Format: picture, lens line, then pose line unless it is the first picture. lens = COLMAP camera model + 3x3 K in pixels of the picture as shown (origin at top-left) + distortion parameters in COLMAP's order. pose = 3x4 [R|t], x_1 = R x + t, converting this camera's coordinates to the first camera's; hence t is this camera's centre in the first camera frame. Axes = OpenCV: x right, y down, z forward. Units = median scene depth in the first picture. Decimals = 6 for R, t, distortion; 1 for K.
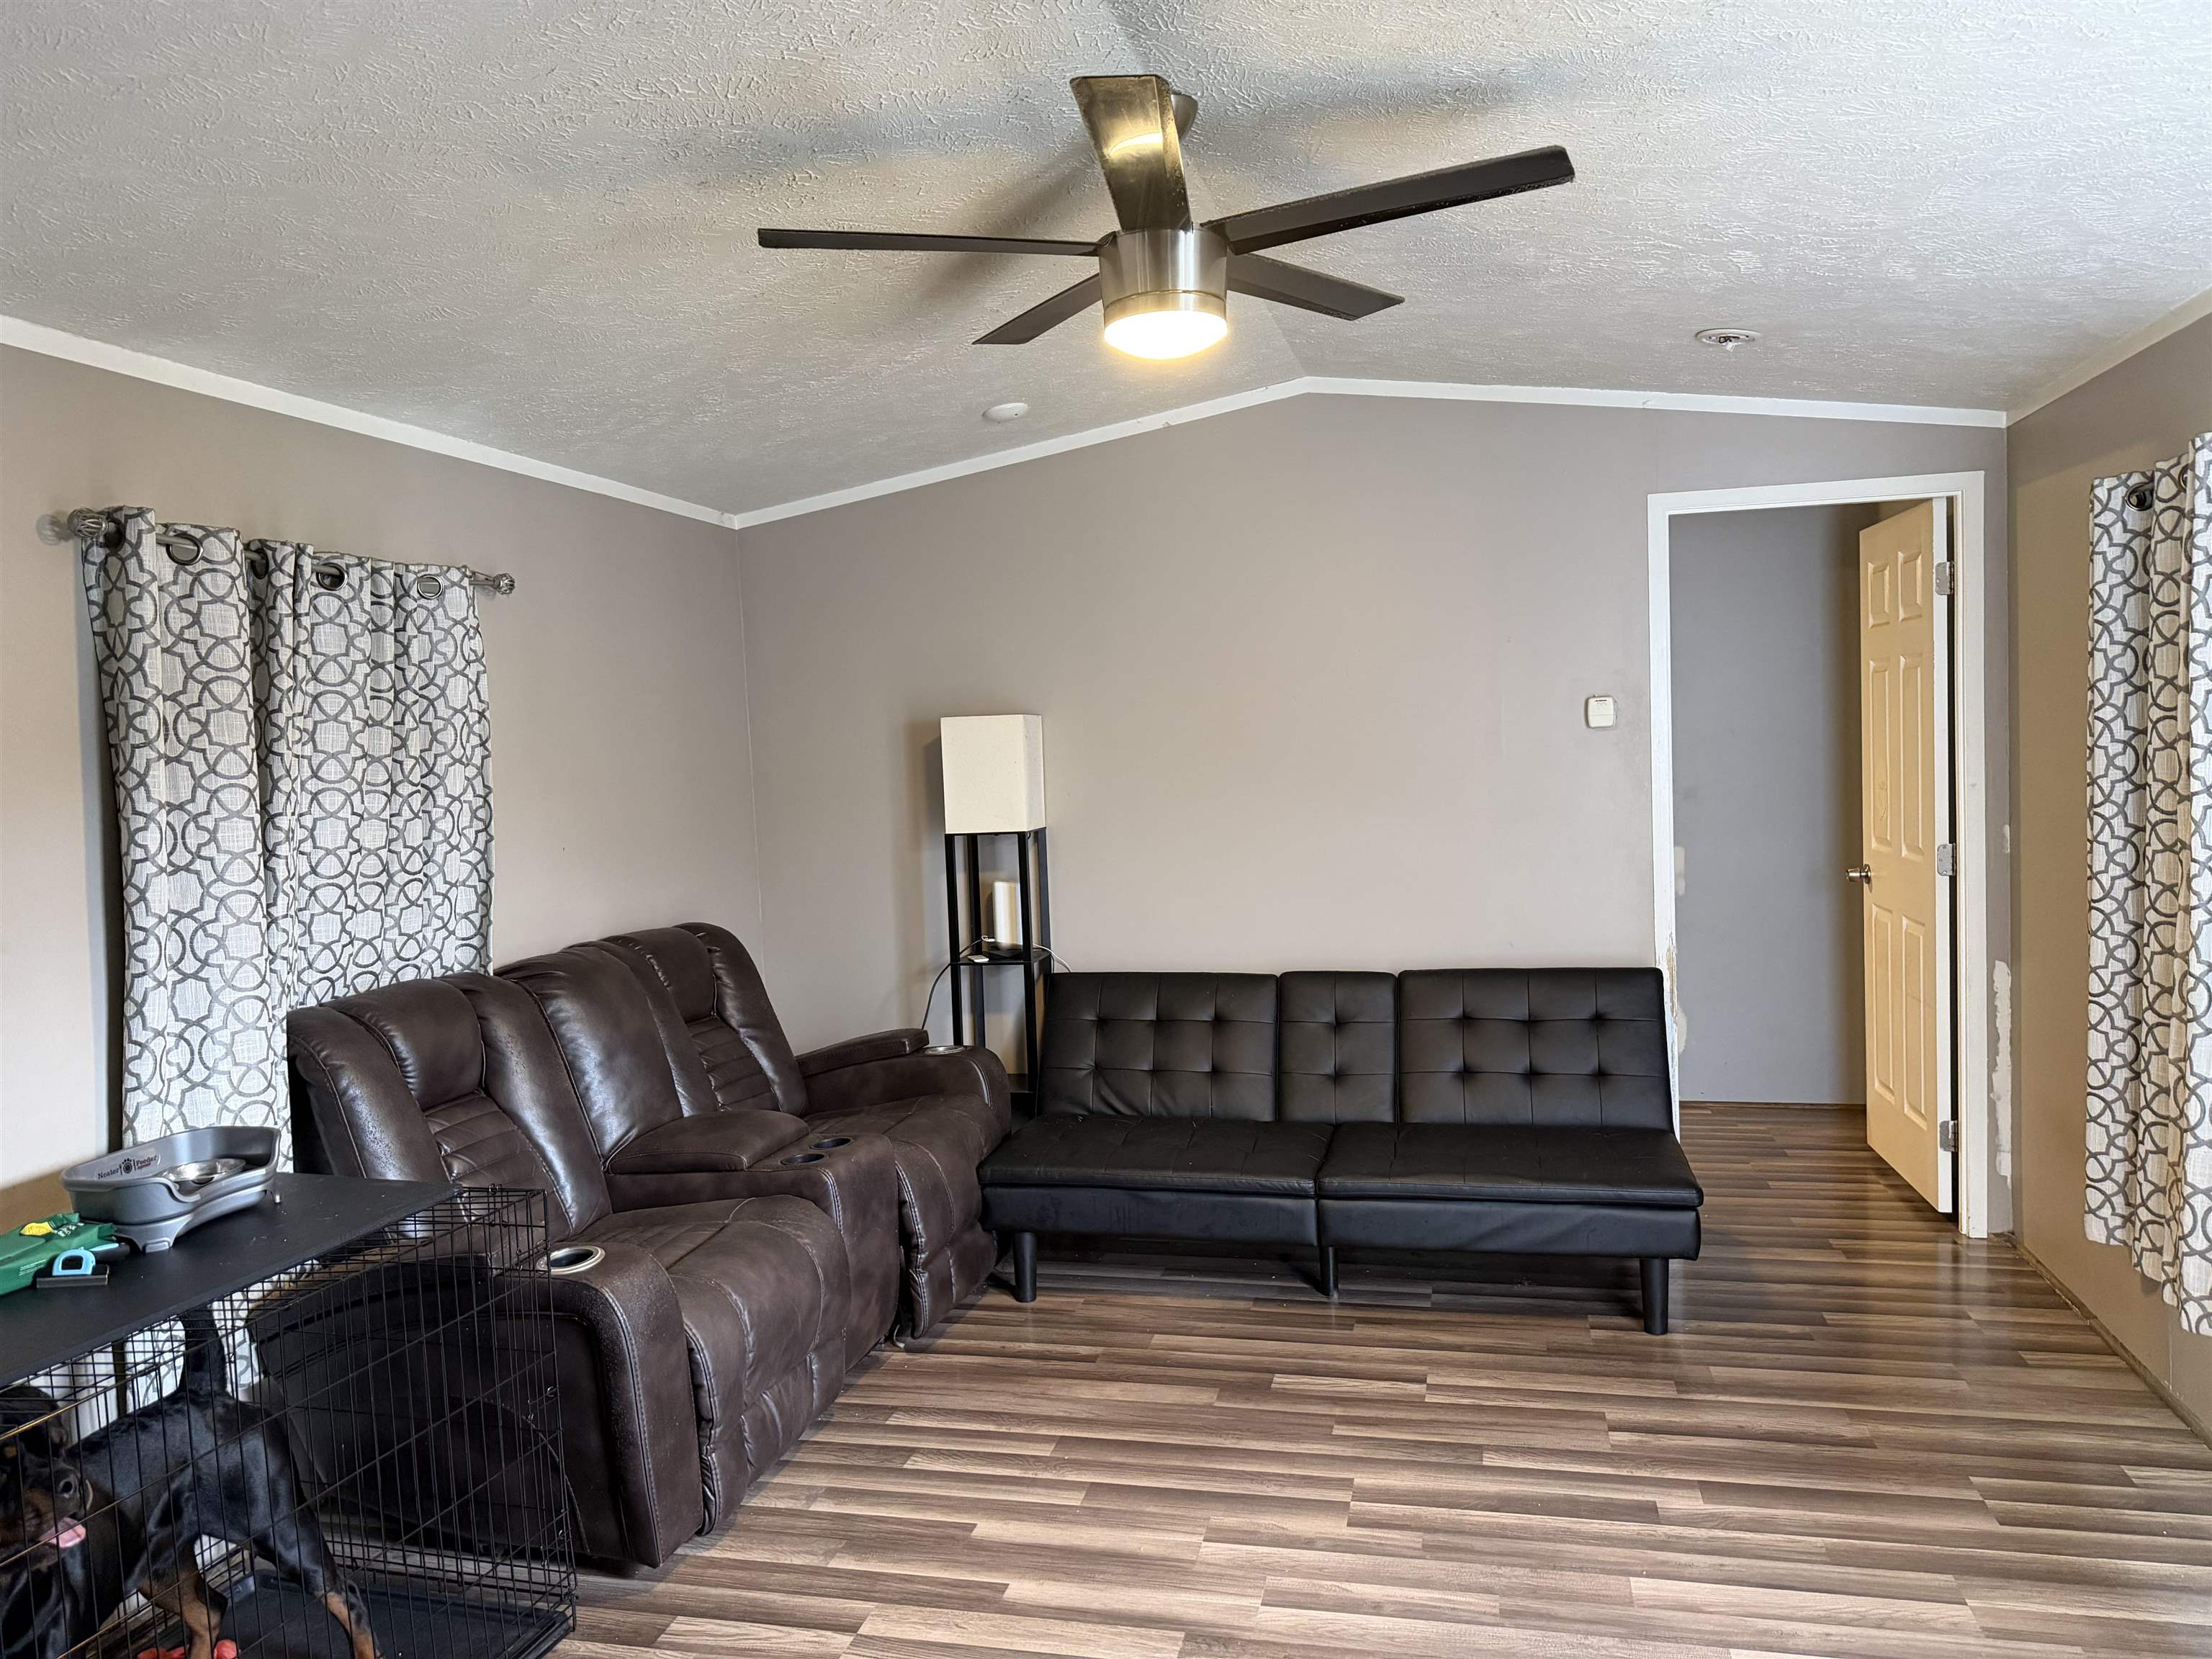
lens RADIAL K [[1581.6, 0, 1193.5], [0, 1581.6, 832.2], [0, 0, 1]] dist [0.123751, -0.152893]
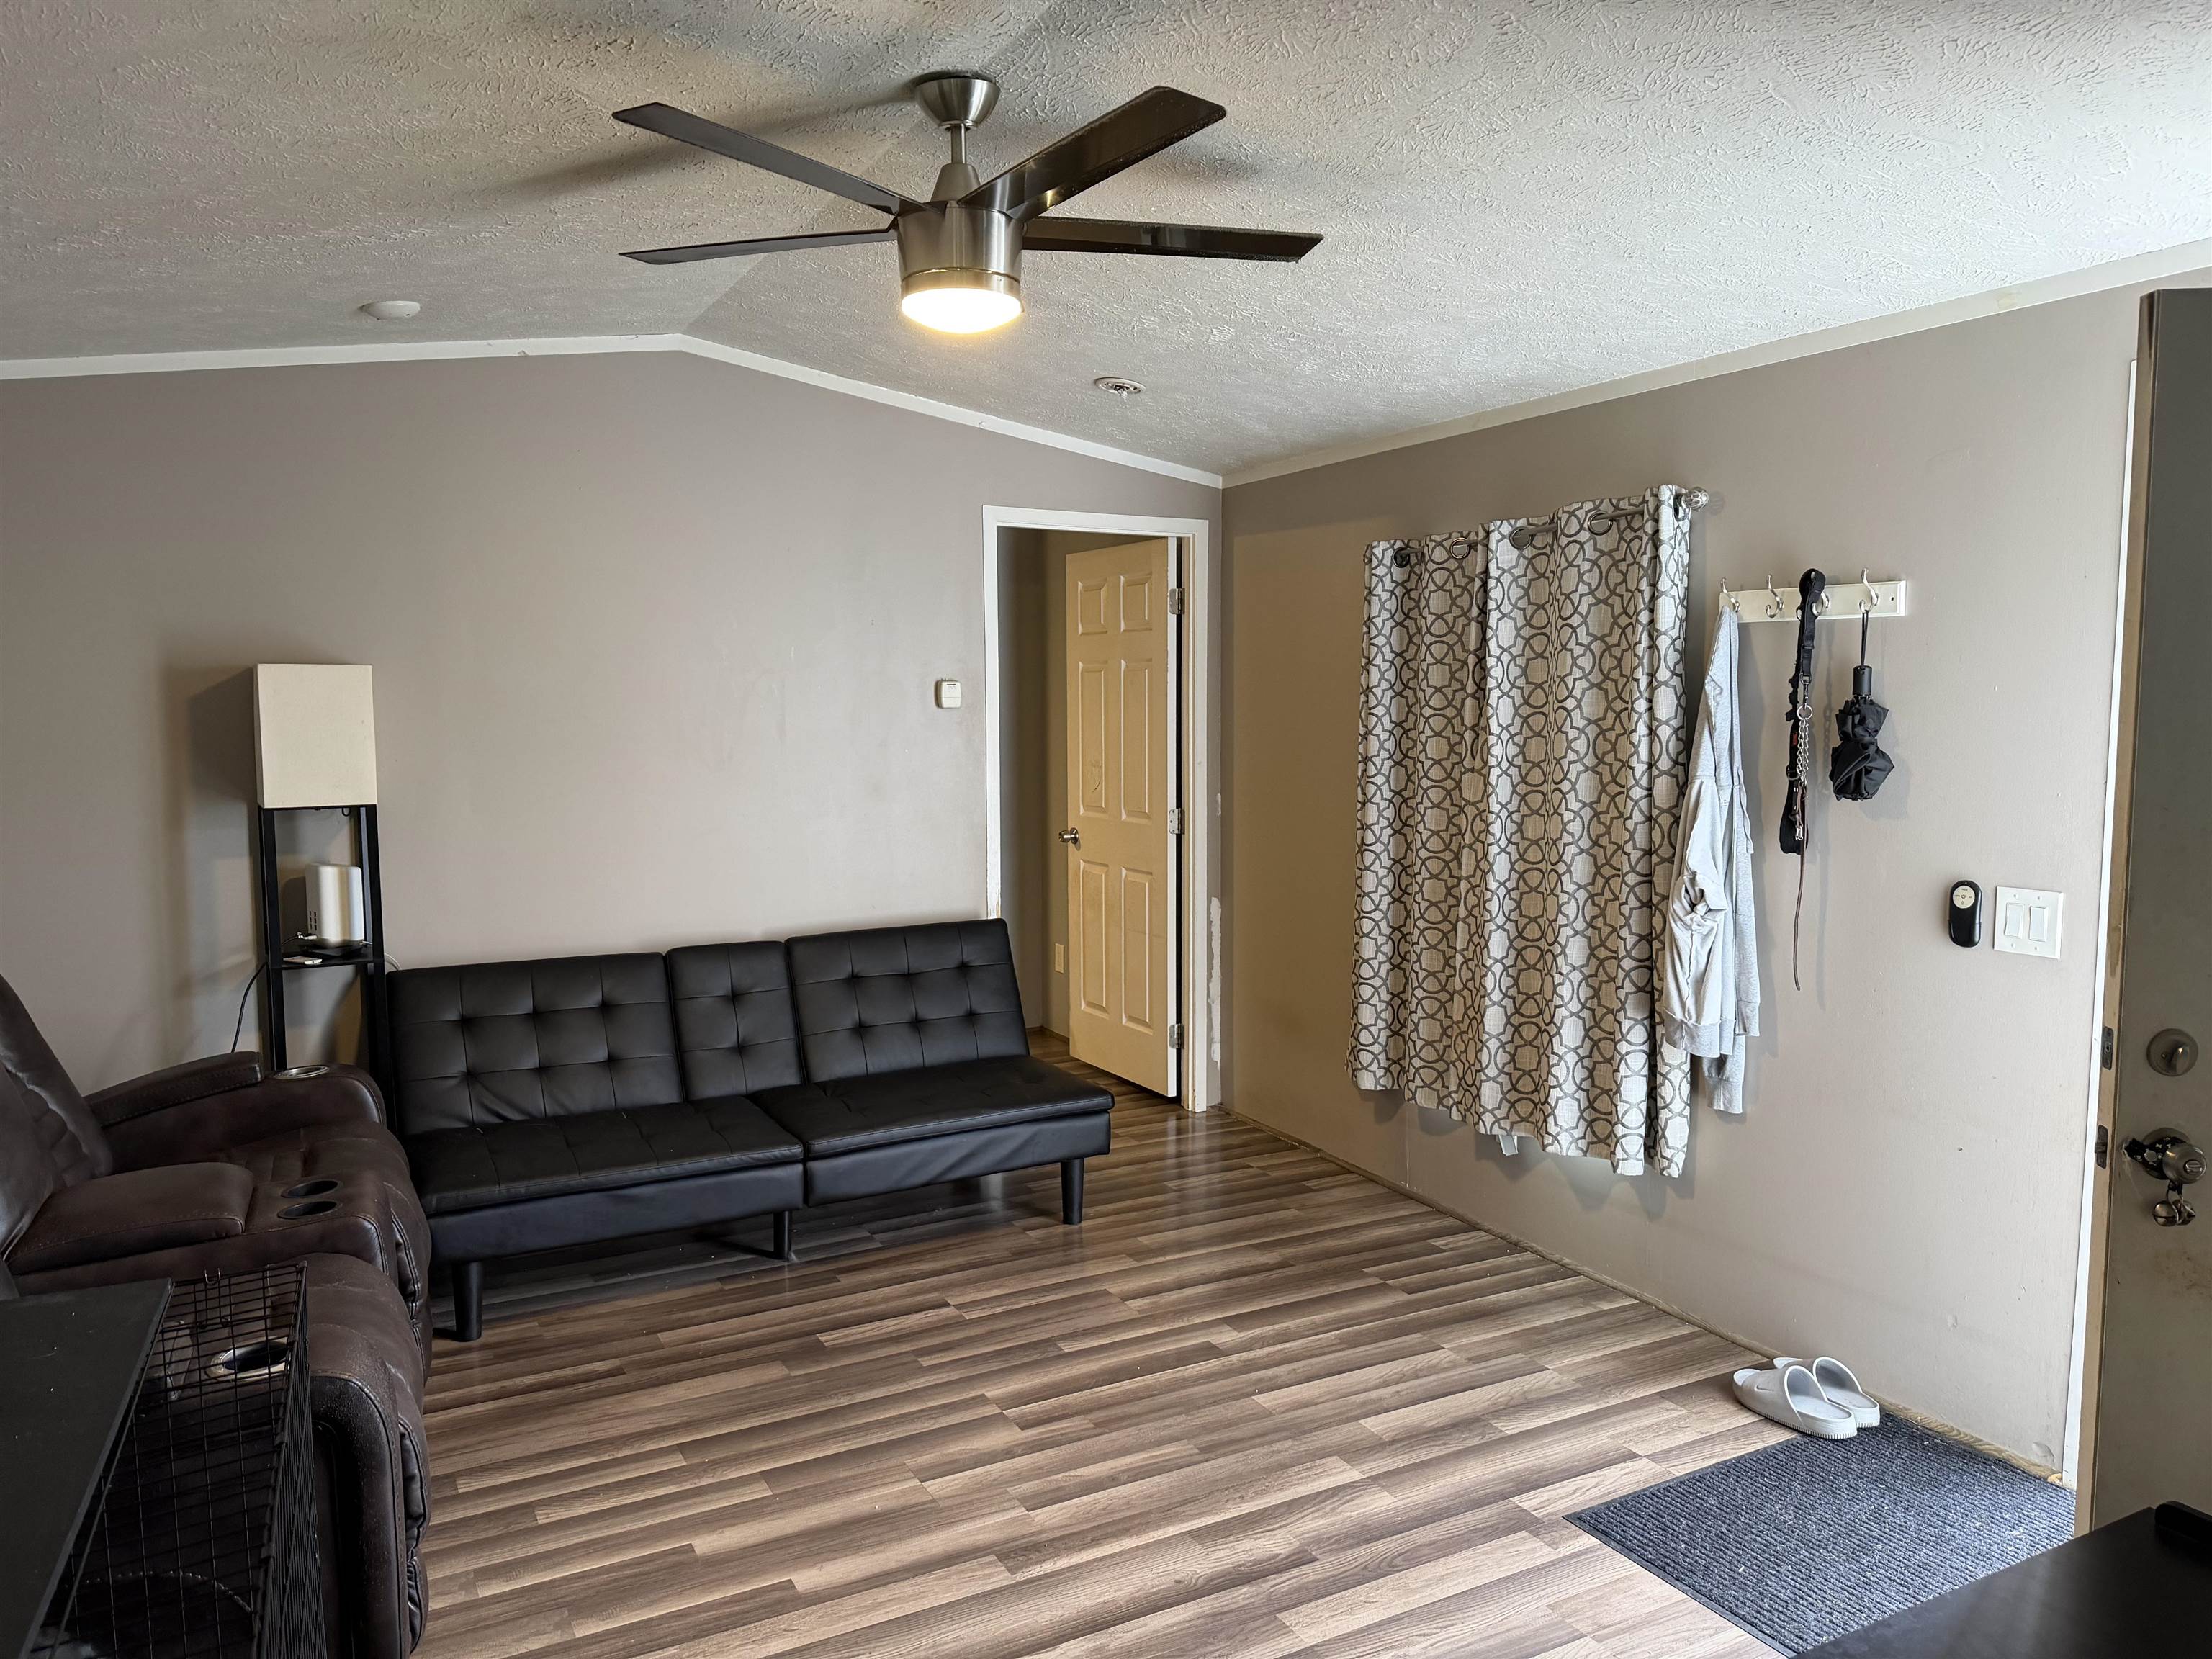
lens RADIAL K [[1544.3, 0, 1106.0], [0, 1544.3, 829.5], [0, 0, 1]] dist [0.124535, -0.135592]
pose [[0.753703, -0.019481, 0.656926, -0.458793], [0.014271, 0.999810, 0.013277, 0.007723], [-0.657060, -0.000632, 0.753838, 0.131953]]
